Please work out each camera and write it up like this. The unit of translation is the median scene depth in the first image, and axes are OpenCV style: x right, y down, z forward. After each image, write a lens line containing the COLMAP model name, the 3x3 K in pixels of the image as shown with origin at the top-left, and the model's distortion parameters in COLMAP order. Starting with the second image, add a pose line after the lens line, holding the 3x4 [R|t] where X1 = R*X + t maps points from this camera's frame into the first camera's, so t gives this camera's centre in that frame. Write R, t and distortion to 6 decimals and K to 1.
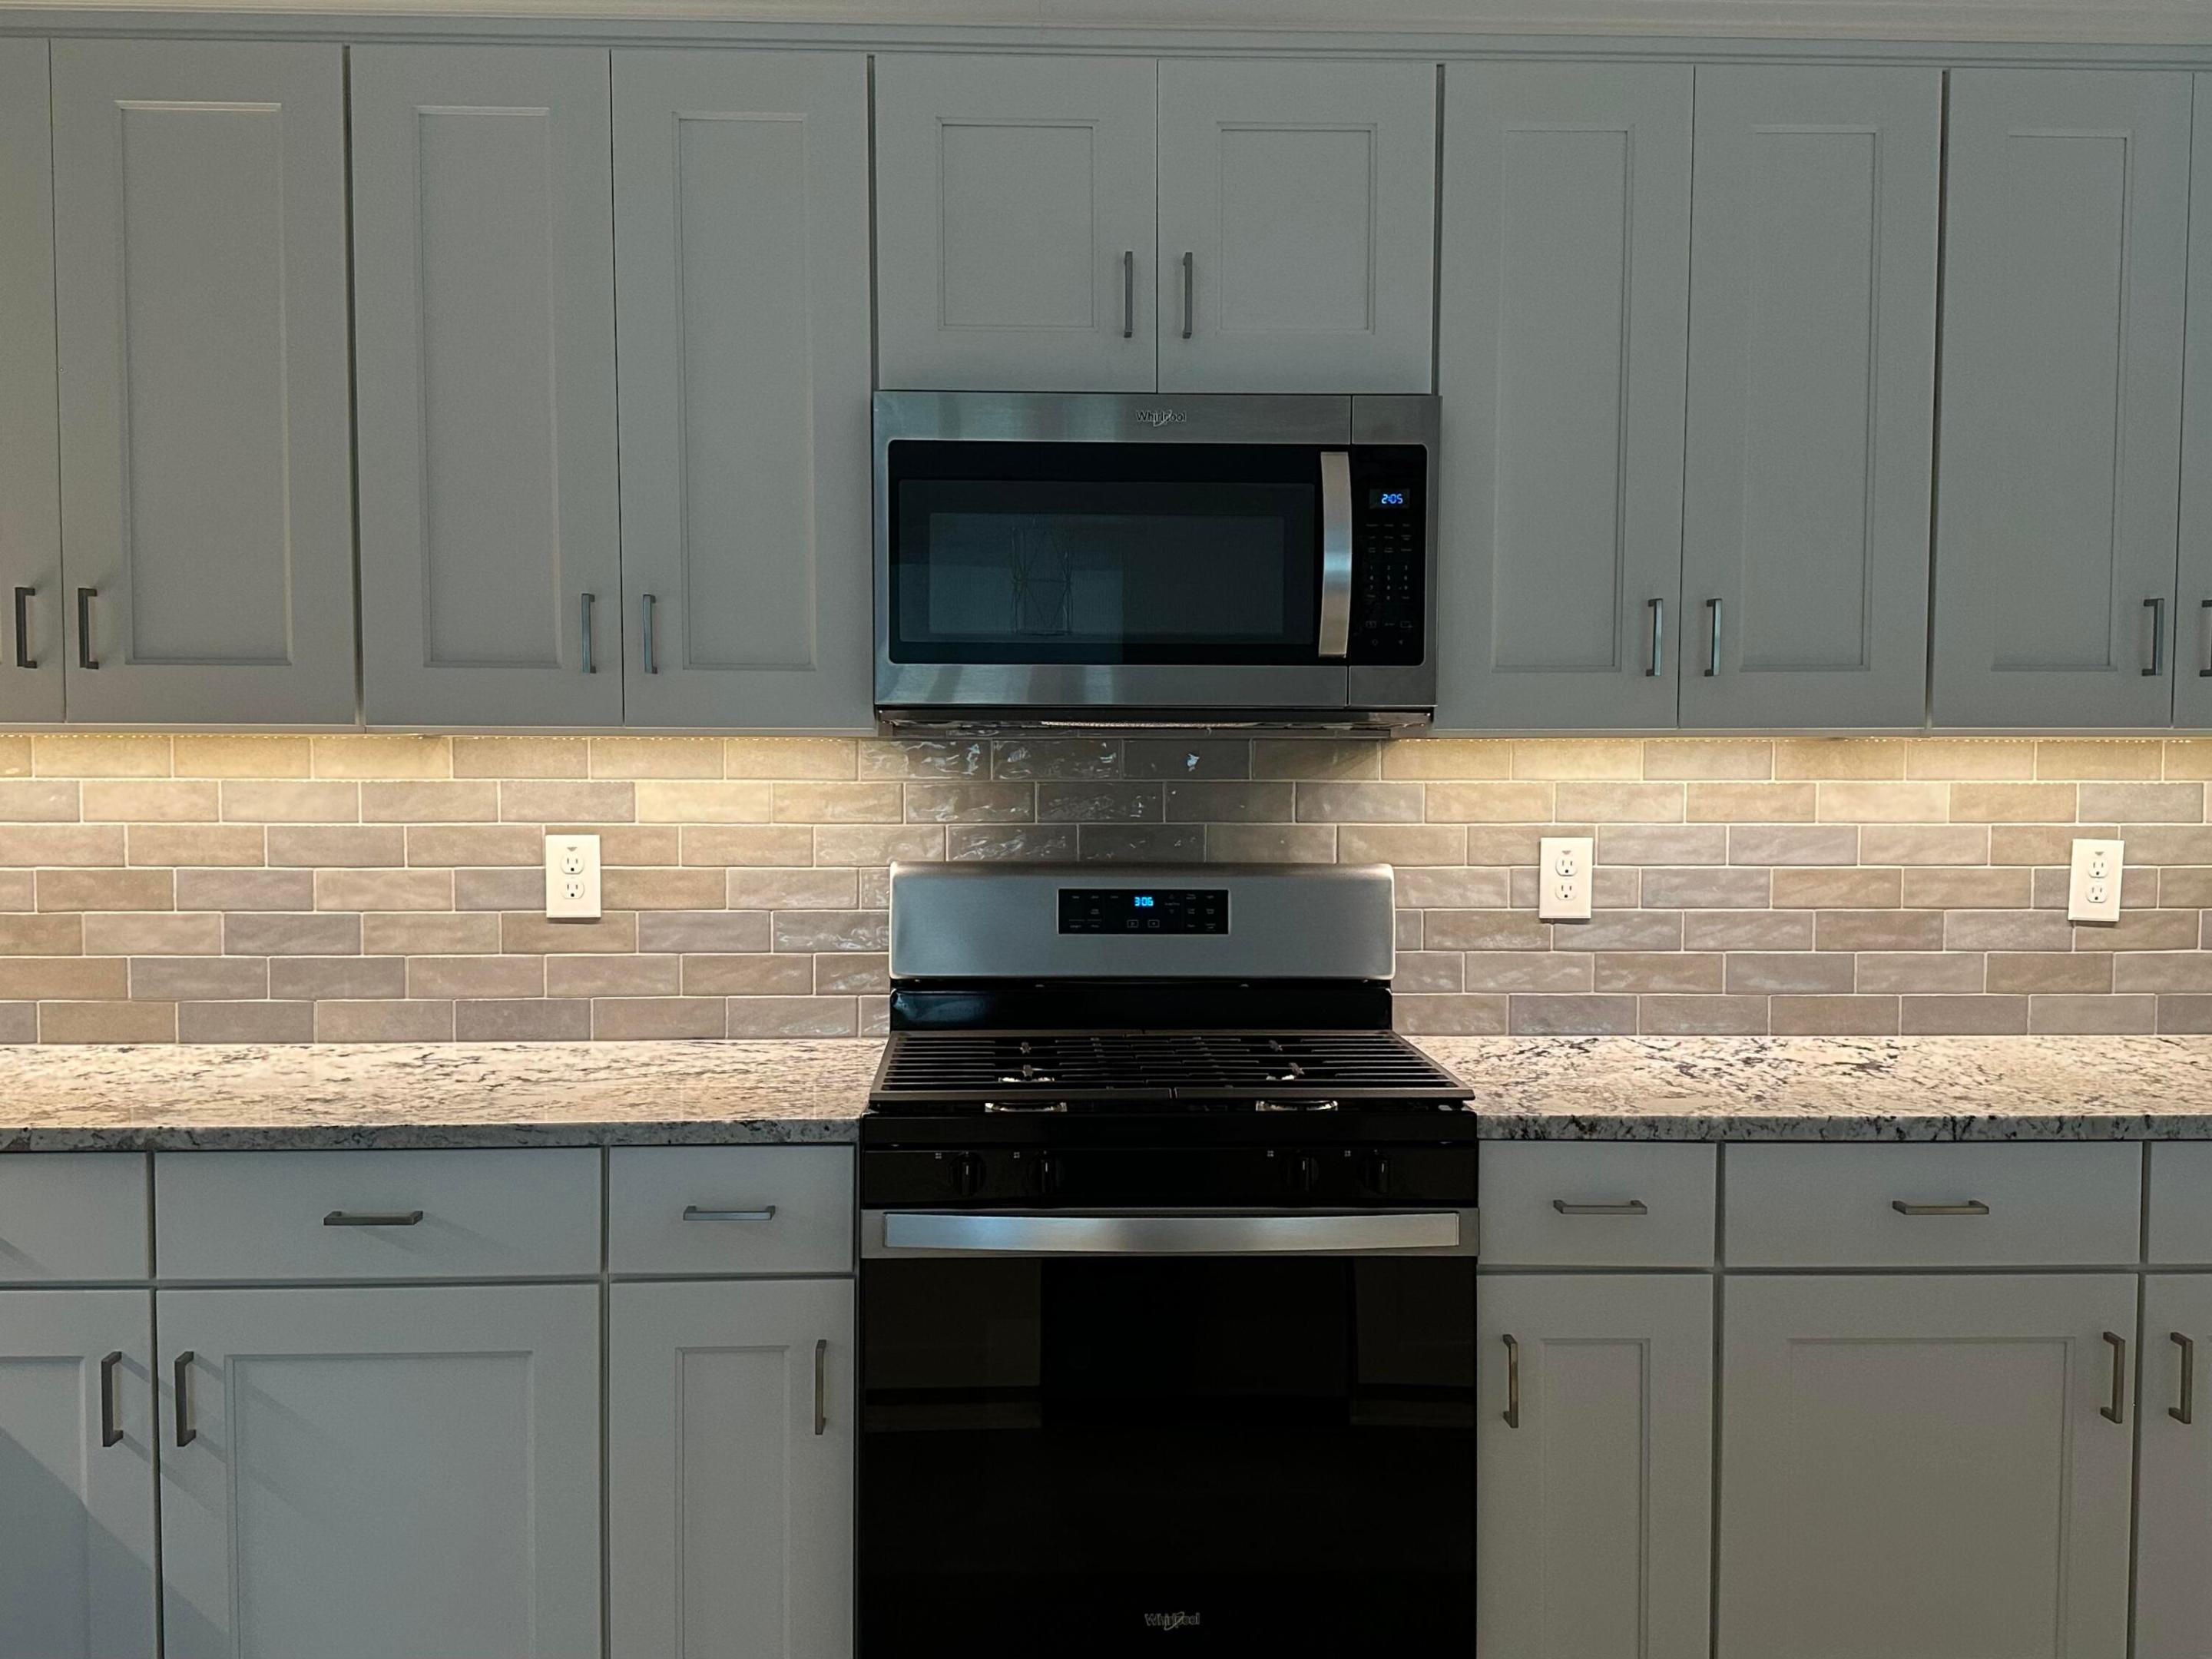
lens RADIAL K [[2022.3, 0, 1100.3], [0, 2022.3, 833.0], [0, 0, 1]] dist [0.067909, -0.003949]
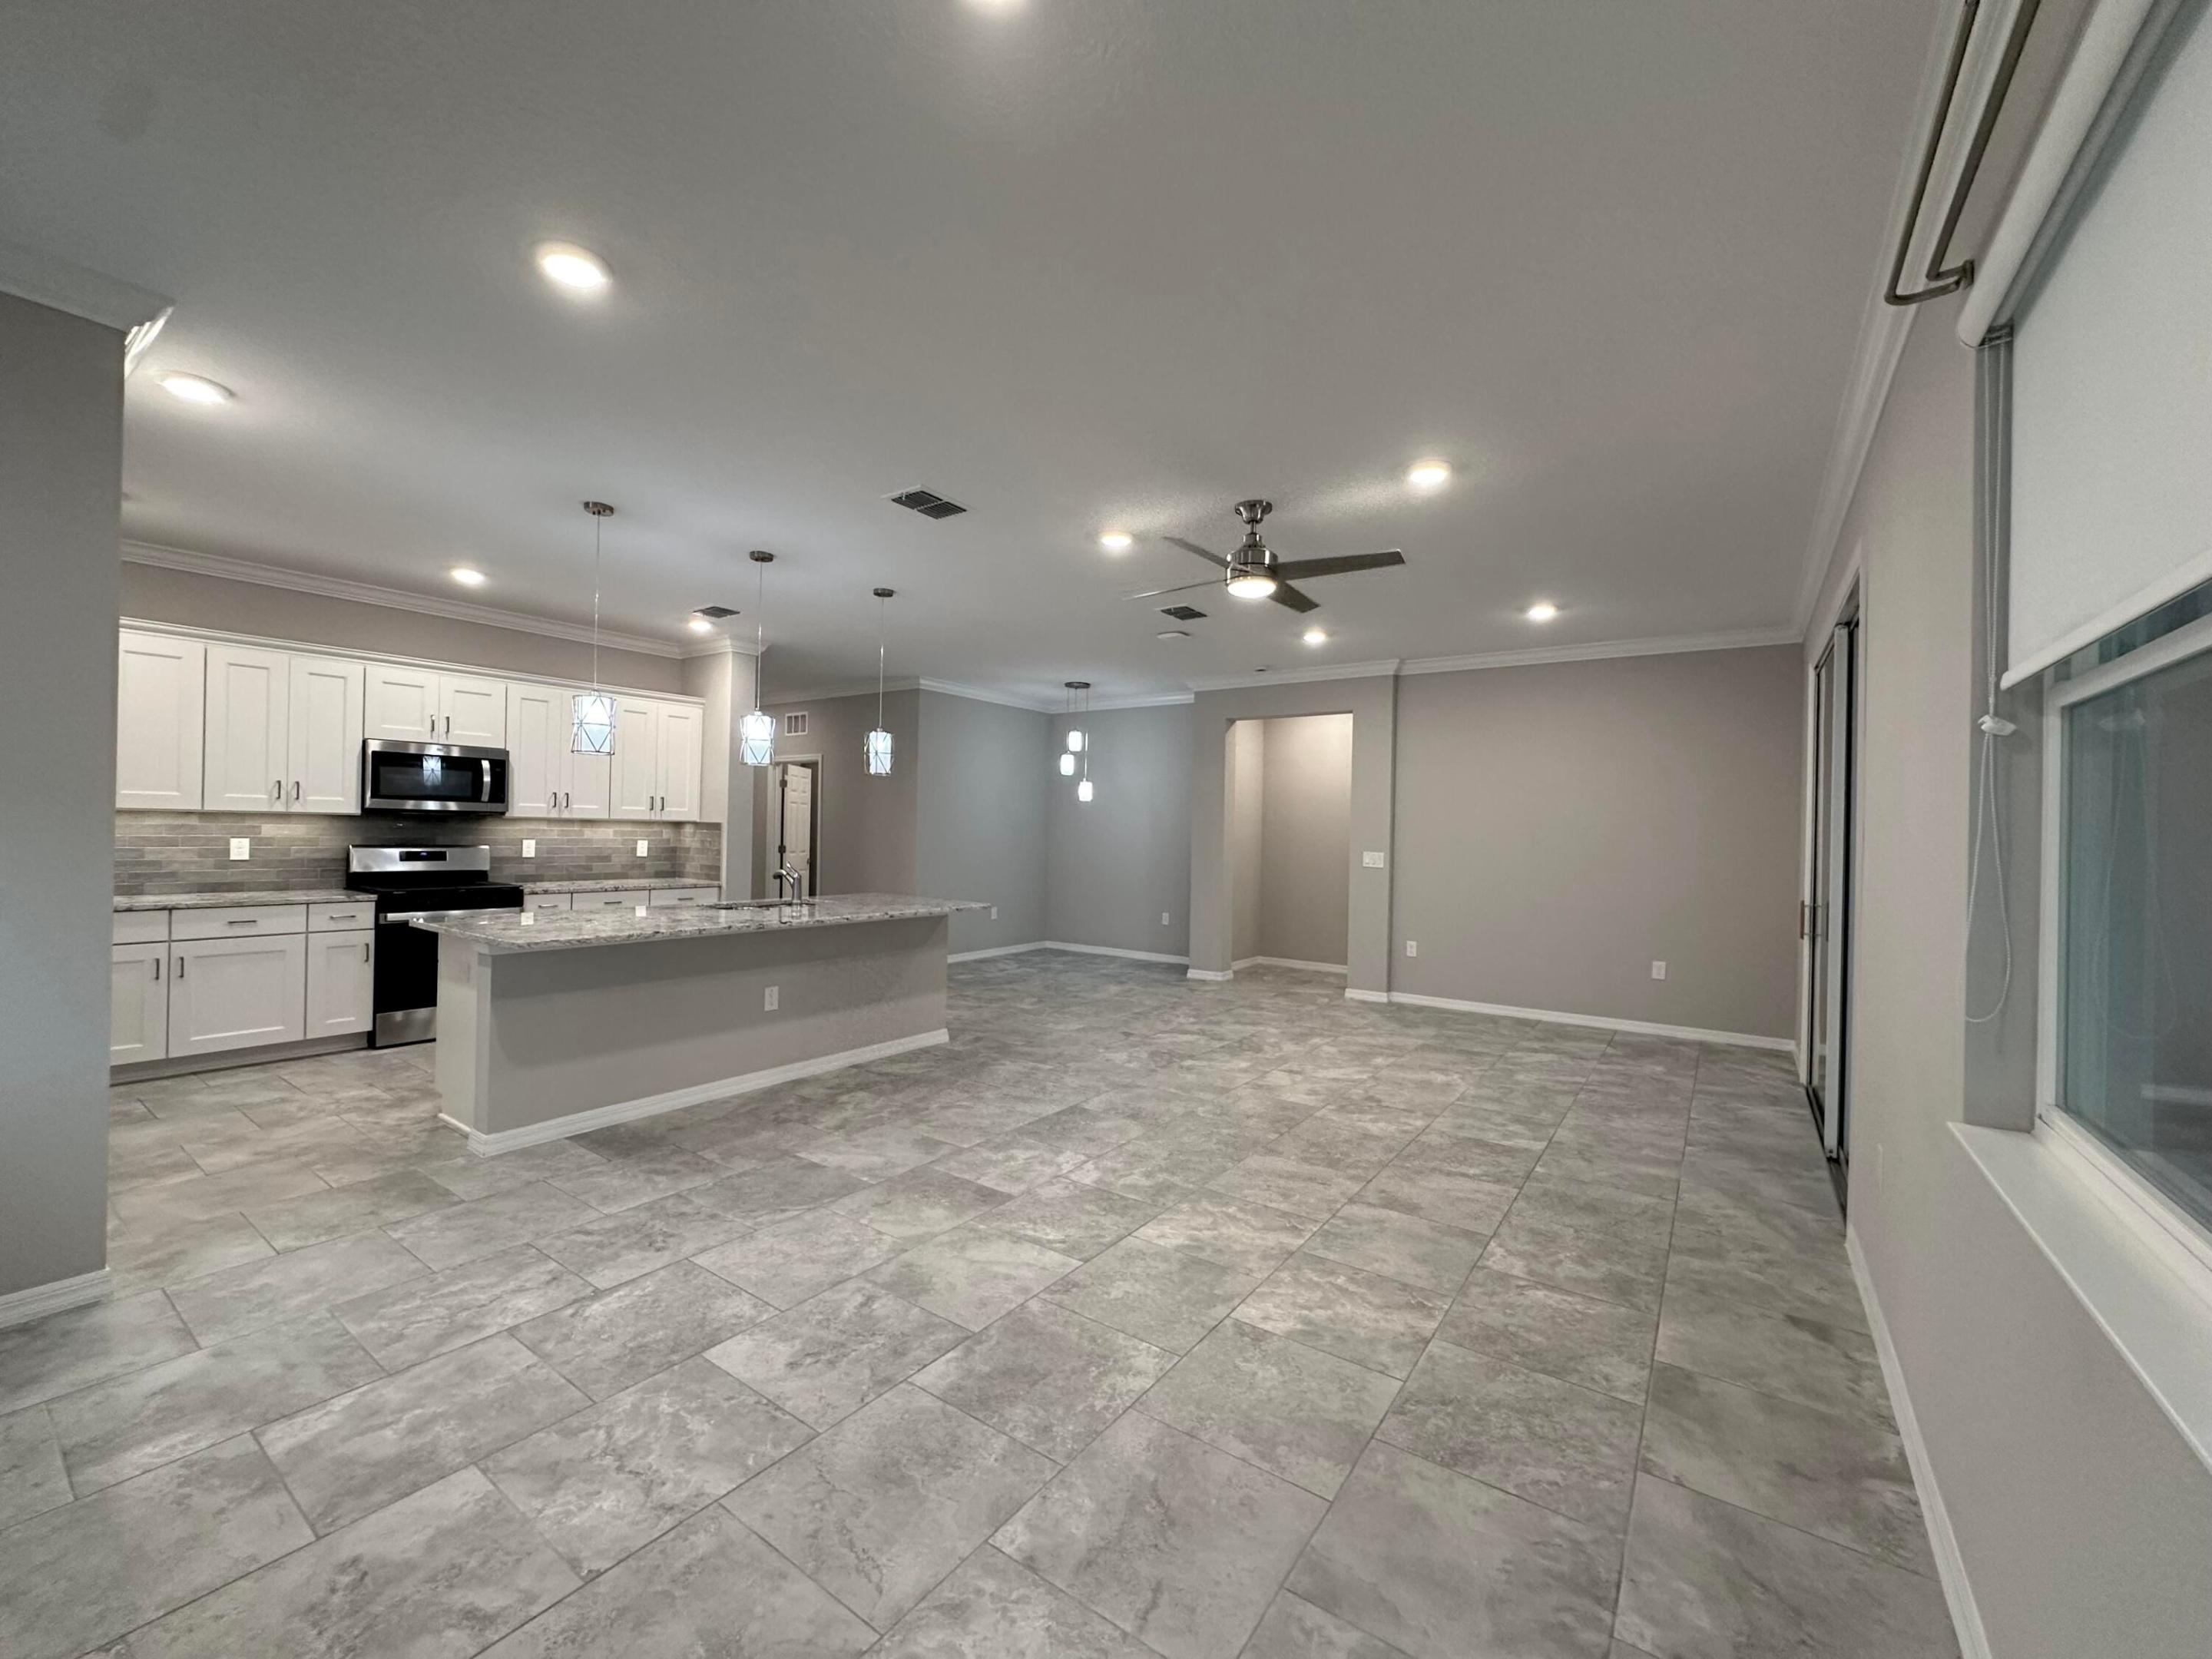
lens RADIAL K [[886.2, 0, 1109.2], [0, 886.2, 824.8], [0, 0, 1]] dist [-0.004243, 0.000514]
pose [[0.603970, 0.015635, 0.796854, -0.599290], [0.022904, 0.999054, -0.036962, 0.074496], [-0.796678, 0.040575, 0.603040, -1.322026]]
